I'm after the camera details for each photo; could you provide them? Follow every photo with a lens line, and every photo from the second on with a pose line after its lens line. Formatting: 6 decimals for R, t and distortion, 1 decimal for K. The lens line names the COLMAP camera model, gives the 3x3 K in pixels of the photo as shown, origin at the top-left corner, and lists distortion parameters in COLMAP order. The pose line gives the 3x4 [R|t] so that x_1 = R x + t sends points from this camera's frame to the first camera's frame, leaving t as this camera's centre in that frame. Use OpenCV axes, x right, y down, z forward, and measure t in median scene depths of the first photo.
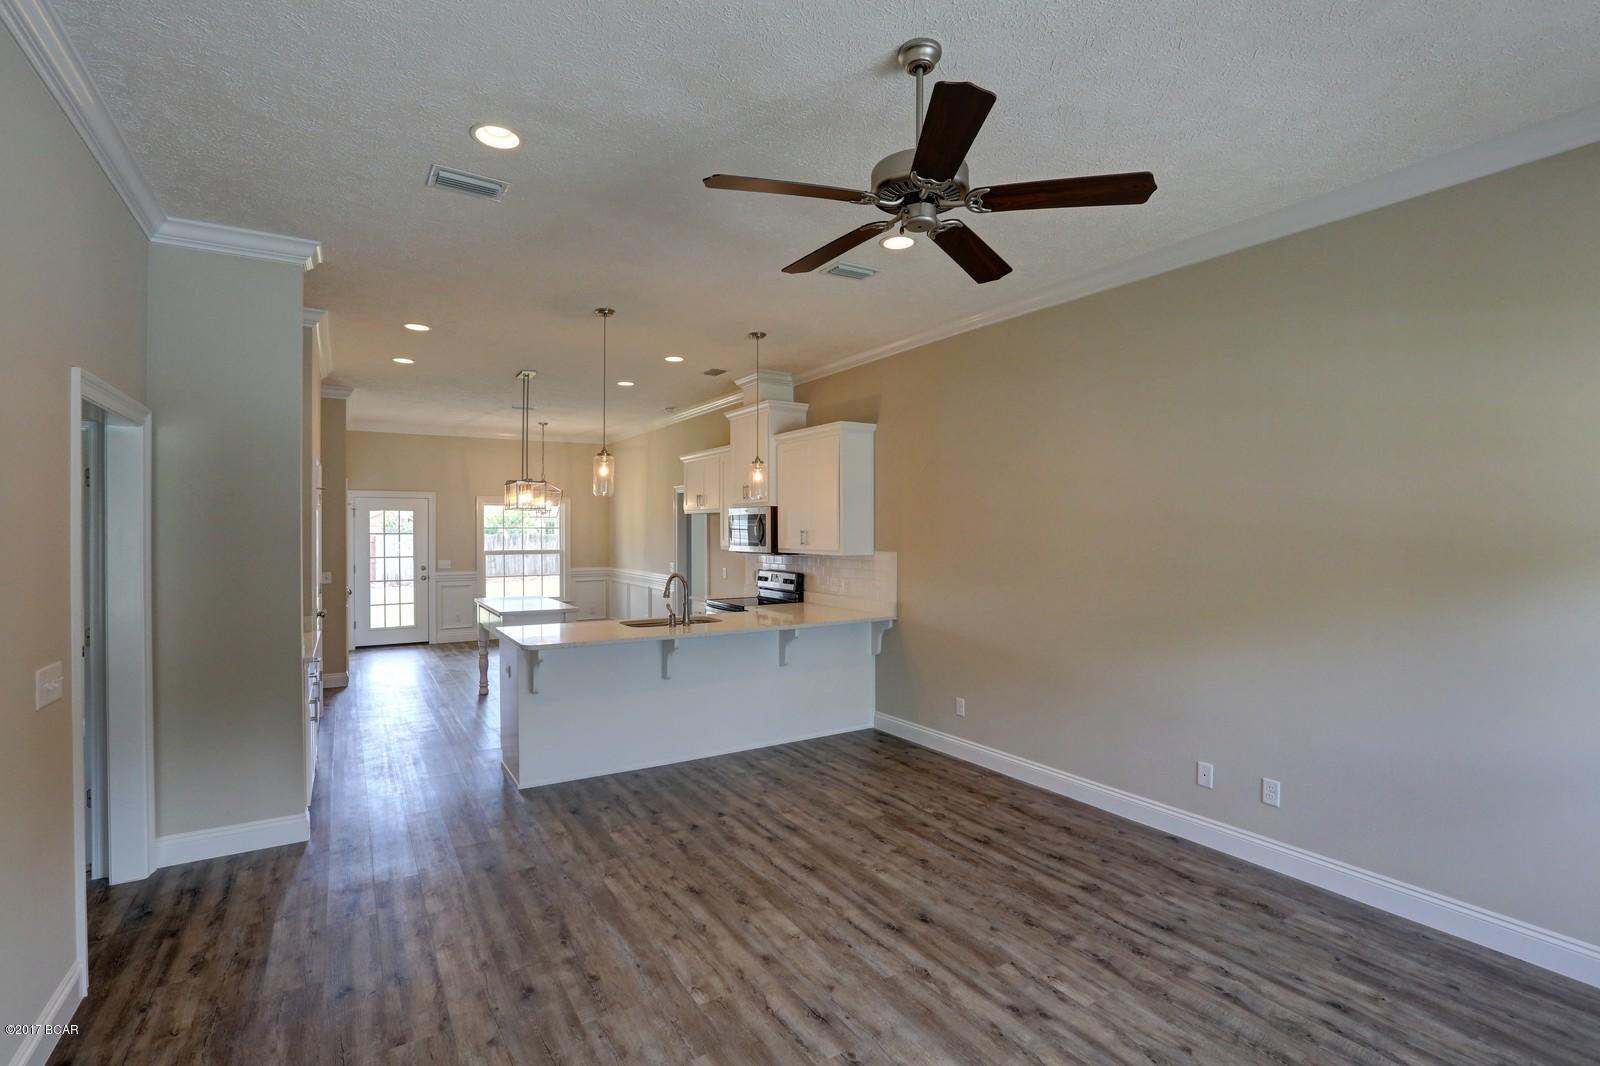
lens RADIAL K [[729.5, 0, 800.0], [0, 729.5, 533.0], [0, 0, 1]] dist [-0.063914, 0.026229]
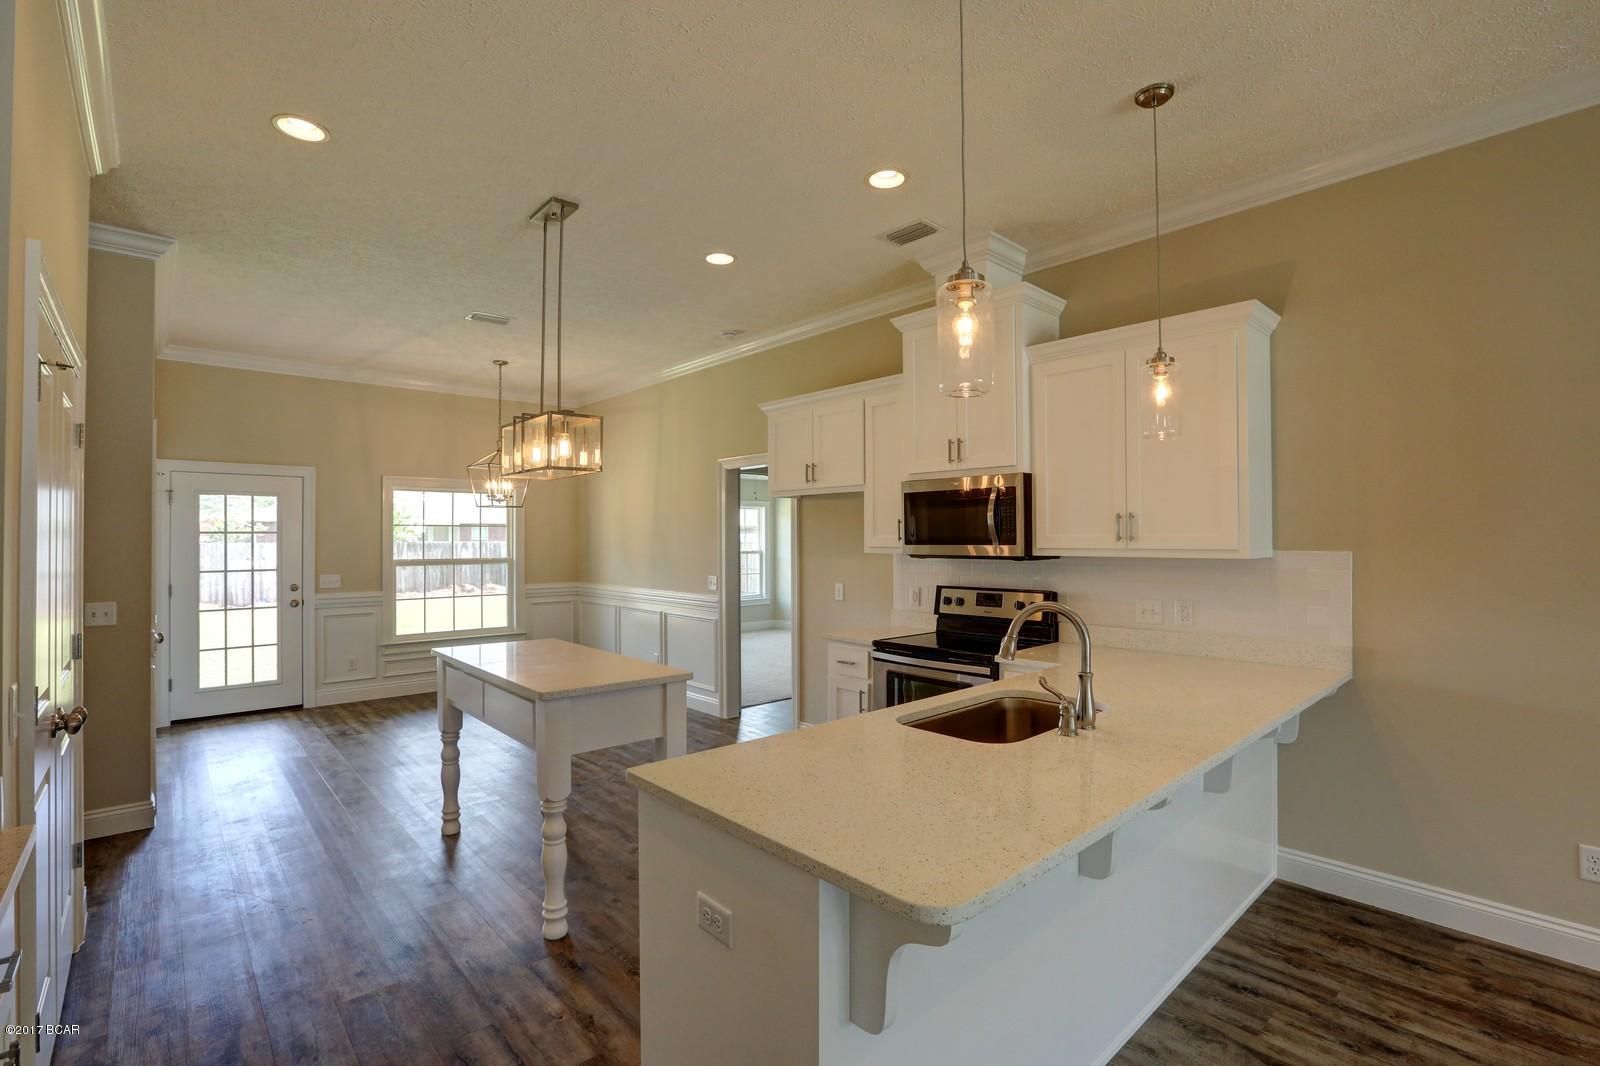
lens RADIAL K [[729.5, 0, 800.0], [0, 729.5, 533.0], [0, 0, 1]] dist [-0.063914, 0.026229]
pose [[0.985195, -0.000188, 0.171439, -0.209722], [0.002502, 0.999909, -0.013280, 0.011221], [-0.171421, 0.013512, 0.985105, 0.335238]]
